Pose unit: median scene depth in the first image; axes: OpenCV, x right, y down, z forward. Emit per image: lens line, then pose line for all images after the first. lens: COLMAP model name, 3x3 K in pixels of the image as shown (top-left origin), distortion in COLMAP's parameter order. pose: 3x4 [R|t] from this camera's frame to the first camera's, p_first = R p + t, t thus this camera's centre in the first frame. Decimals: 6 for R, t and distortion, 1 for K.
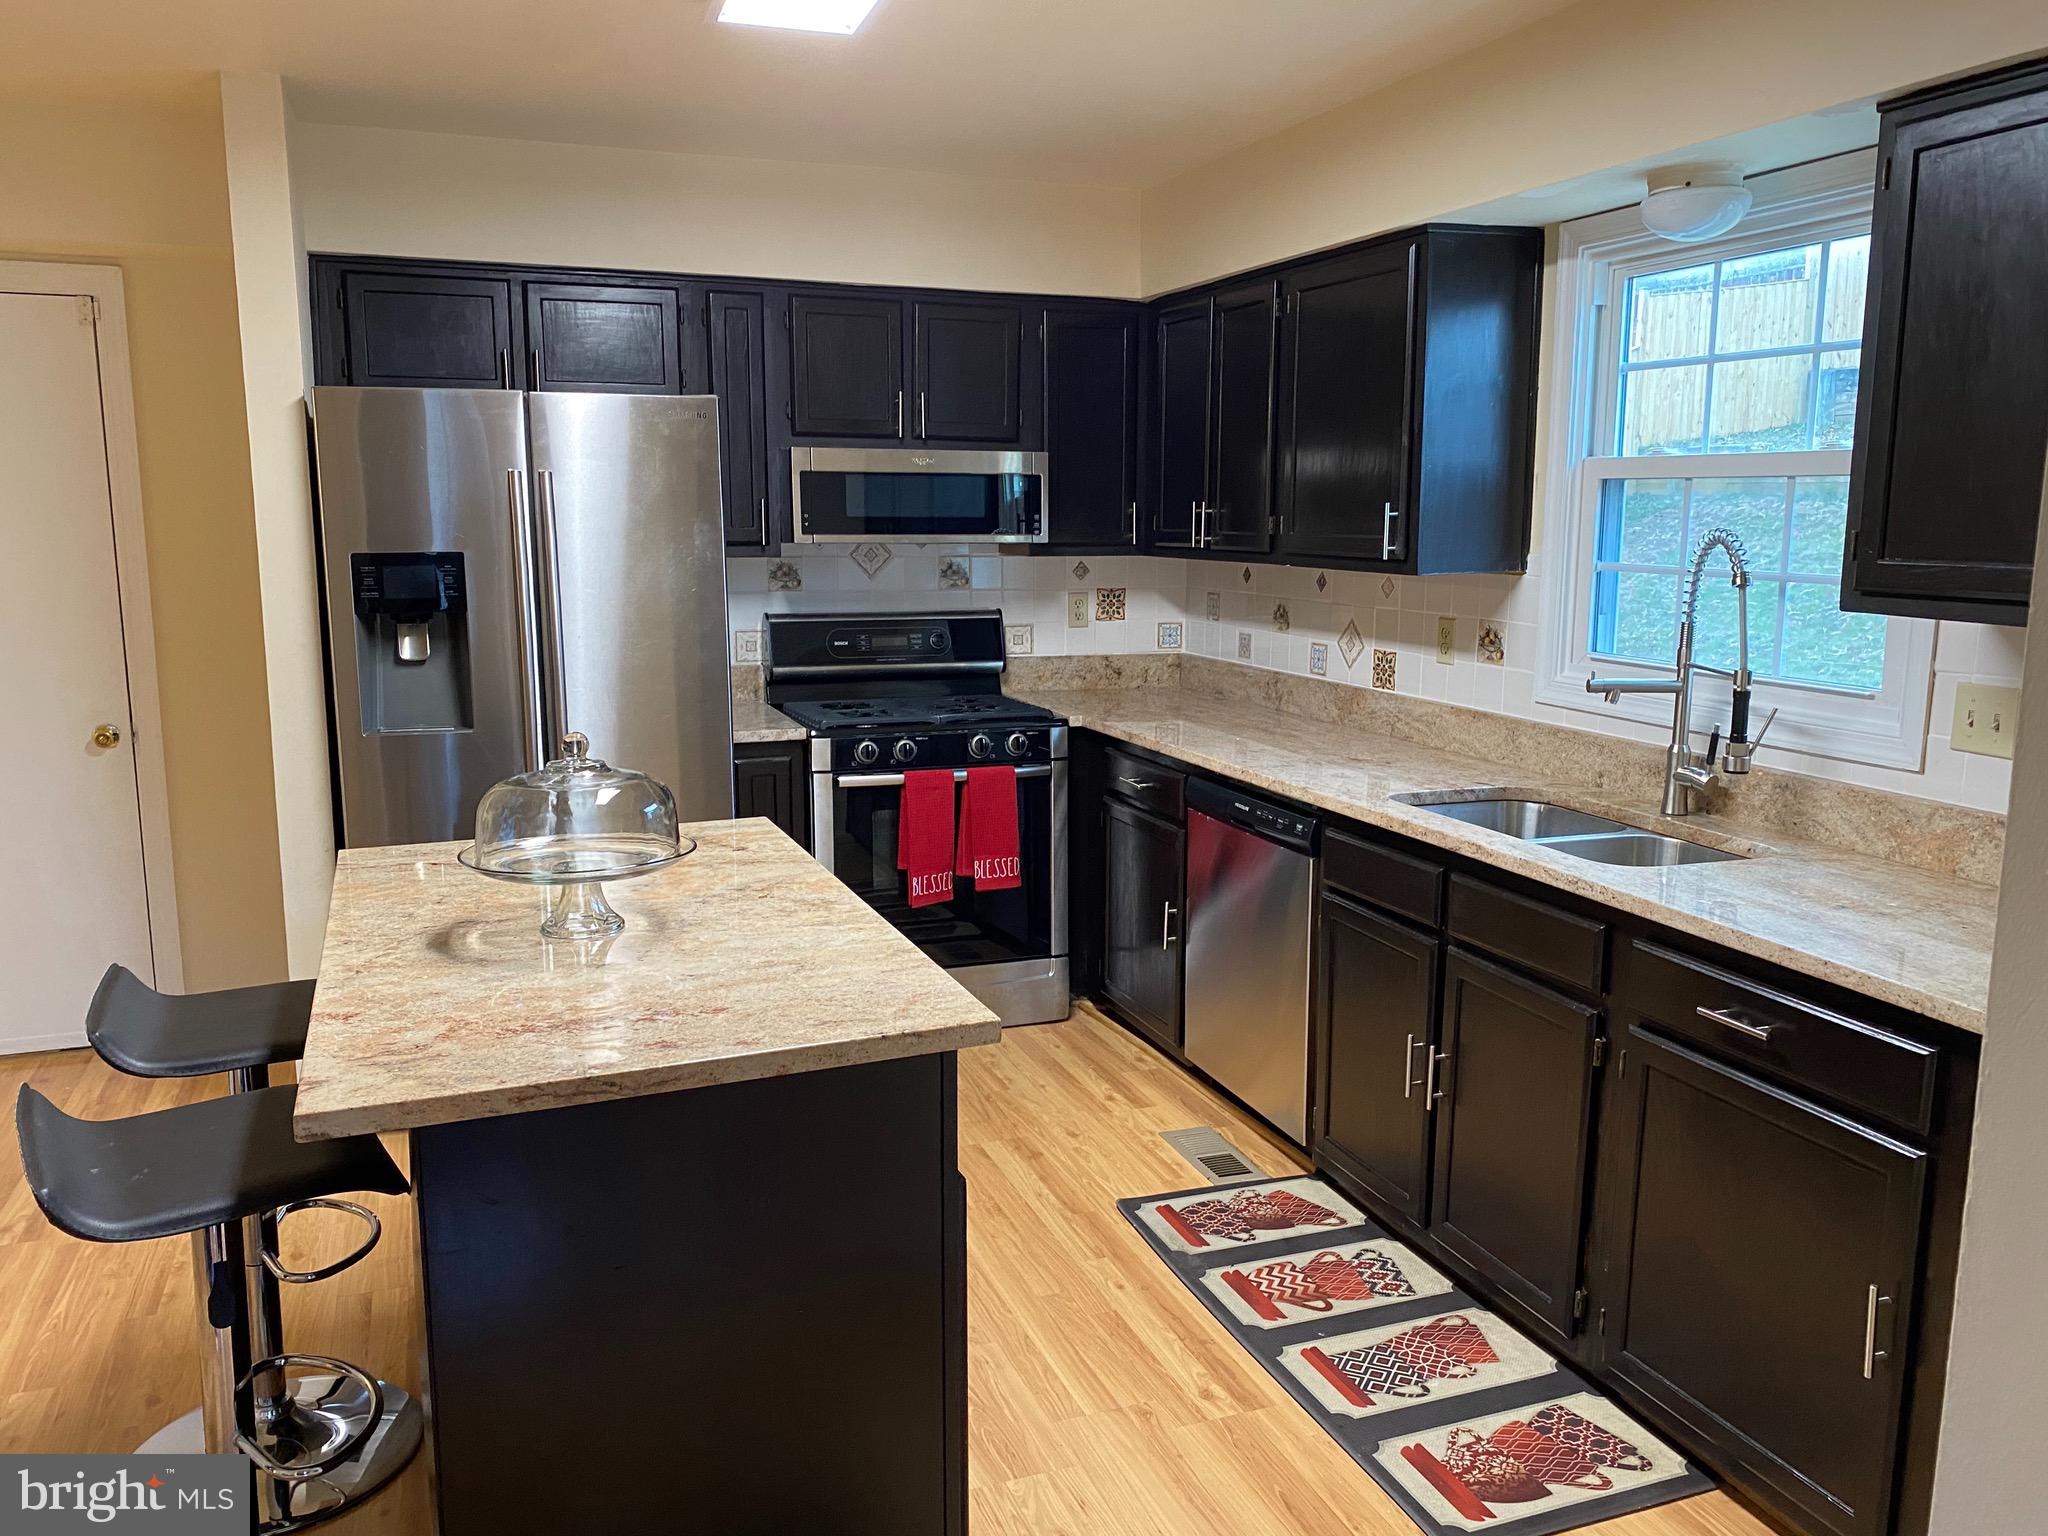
lens RADIAL K [[1572.7, 0, 1025.2], [0, 1572.7, 792.6], [0, 0, 1]] dist [-0.001105, -0.003703]
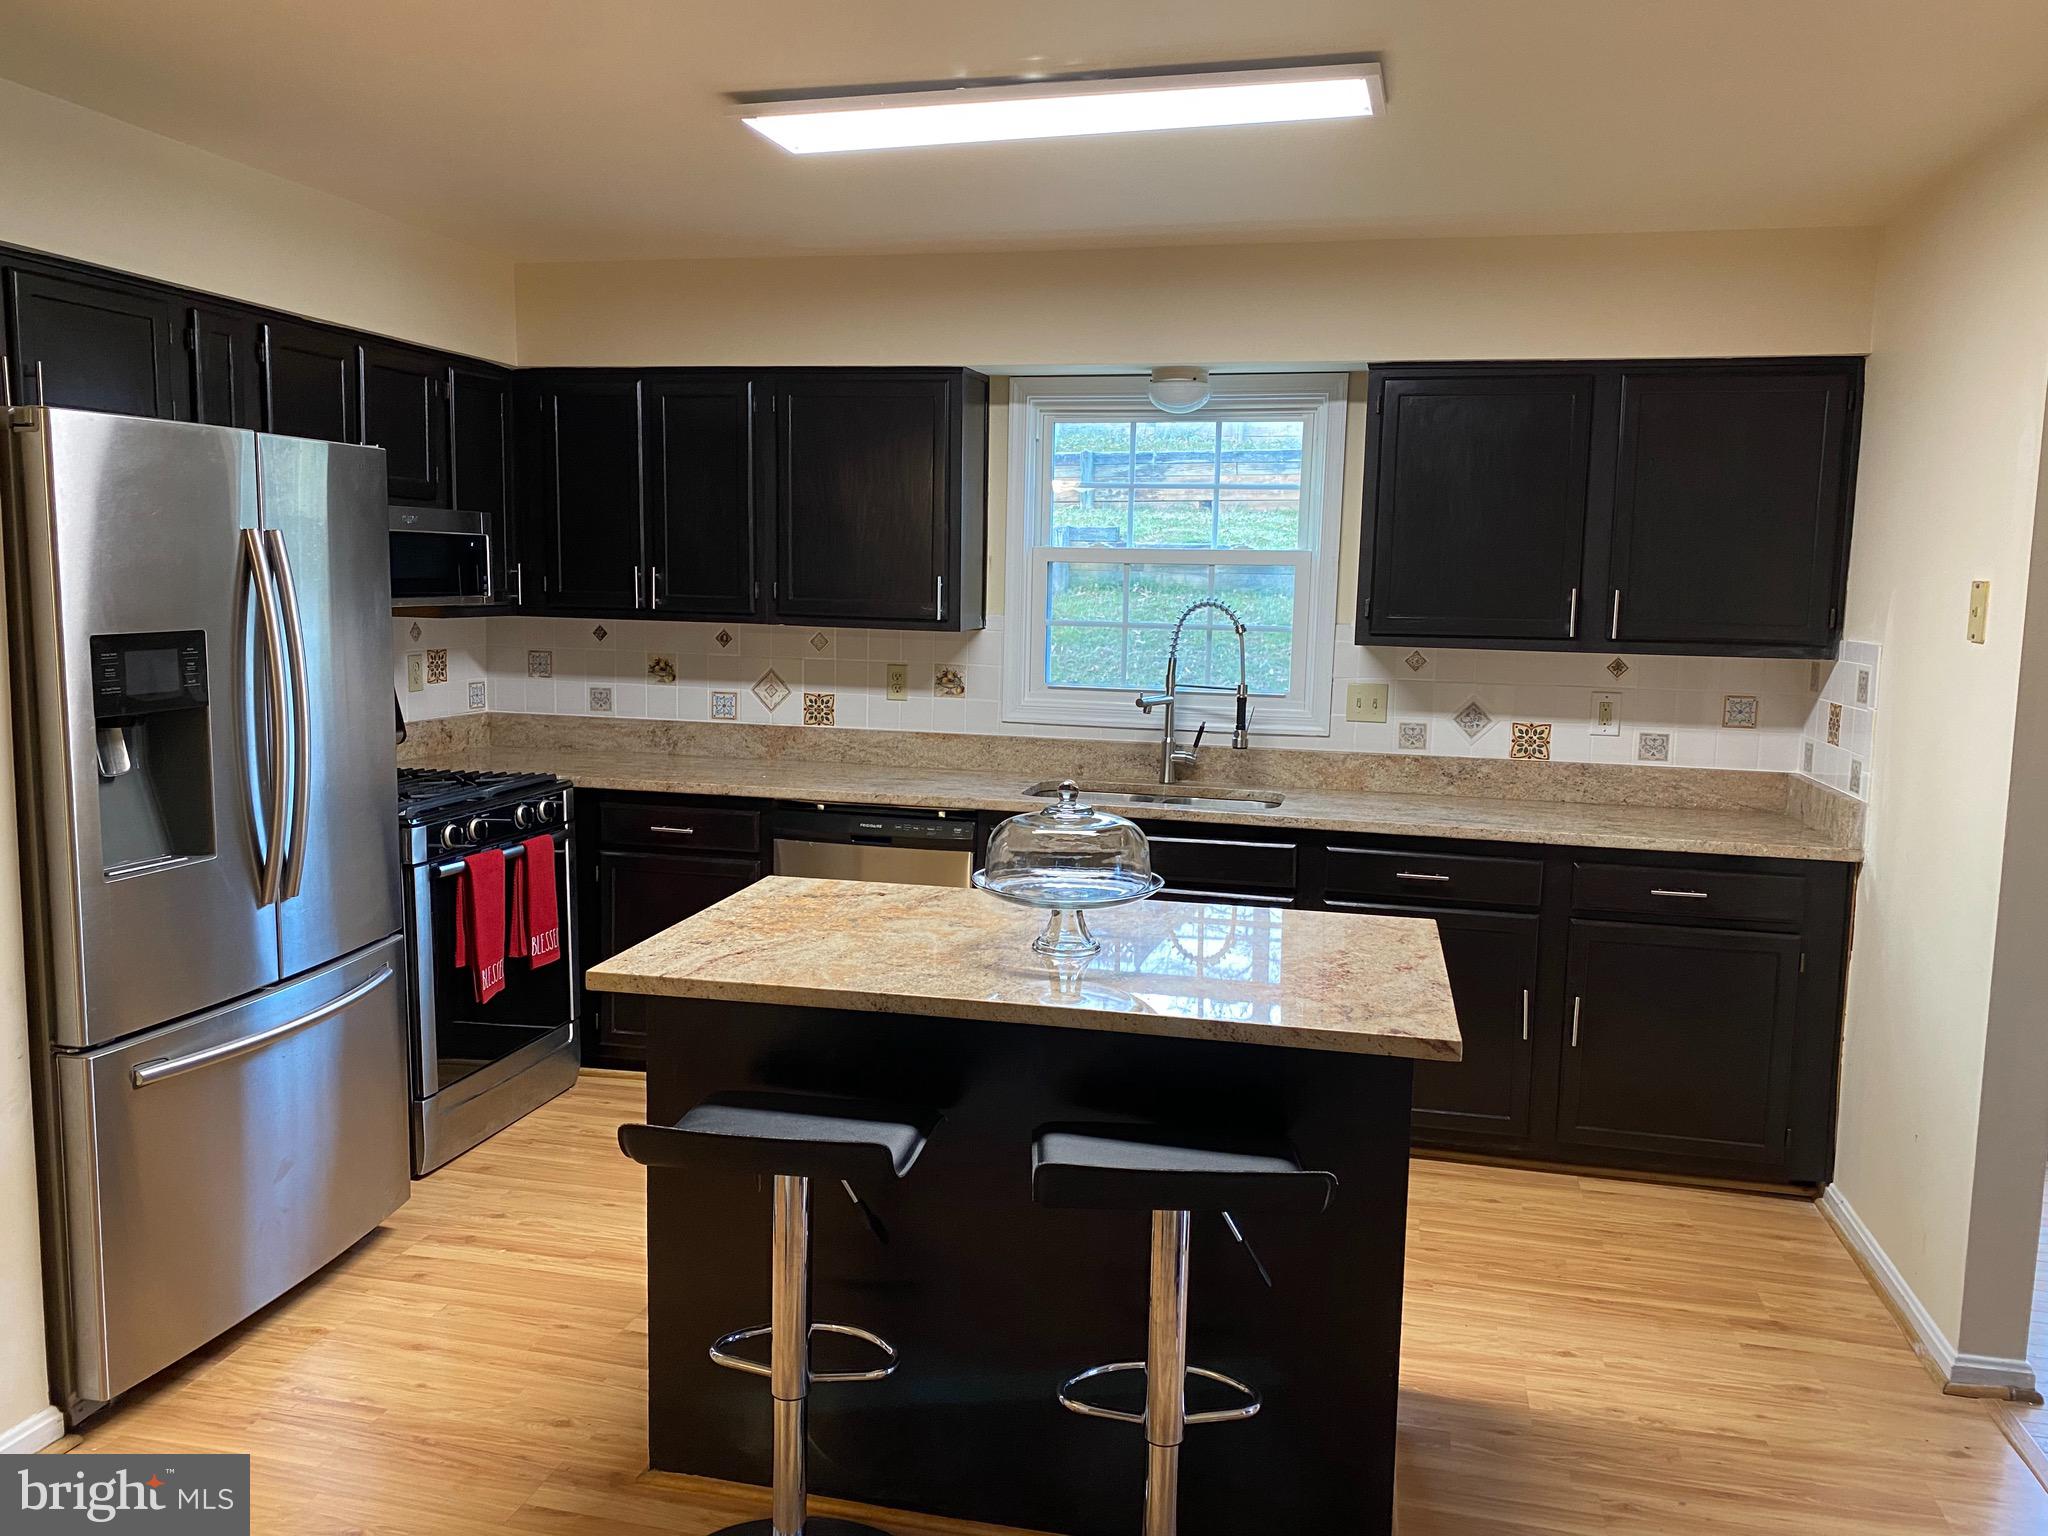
lens RADIAL K [[1585.1, 0, 1024.0], [0, 1585.1, 768.0], [0, 0, 1]] dist [0.188750, -0.001091]
pose [[0.545151, -0.098572, 0.832523, -0.772577], [0.132378, 0.990726, 0.030619, -0.054351], [-0.827820, 0.093516, 0.553144, 0.211801]]
